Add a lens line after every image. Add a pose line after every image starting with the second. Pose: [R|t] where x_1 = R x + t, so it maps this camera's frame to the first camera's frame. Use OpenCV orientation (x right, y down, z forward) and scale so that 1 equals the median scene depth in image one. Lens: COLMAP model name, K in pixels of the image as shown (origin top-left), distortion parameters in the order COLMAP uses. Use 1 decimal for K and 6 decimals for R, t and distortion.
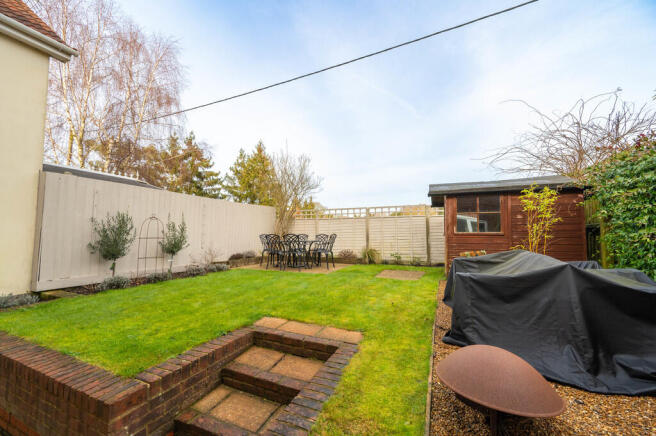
lens RADIAL K [[255.2, 0, 327.8], [0, 255.2, 216.7], [0, 0, 1]] dist [-0.002812, 0.000114]
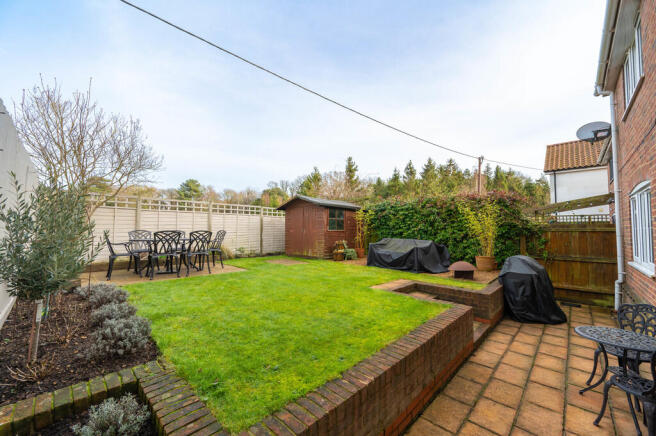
lens RADIAL K [[255.2, 0, 328.5], [0, 255.2, 218.7], [0, 0, 1]] dist [-0.002812, 0.000114]
pose [[0.352509, 0.042886, 0.934825, -0.718193], [-0.070664, 0.997317, -0.019106, 0.013115], [-0.933137, -0.059324, 0.354593, 0.293116]]
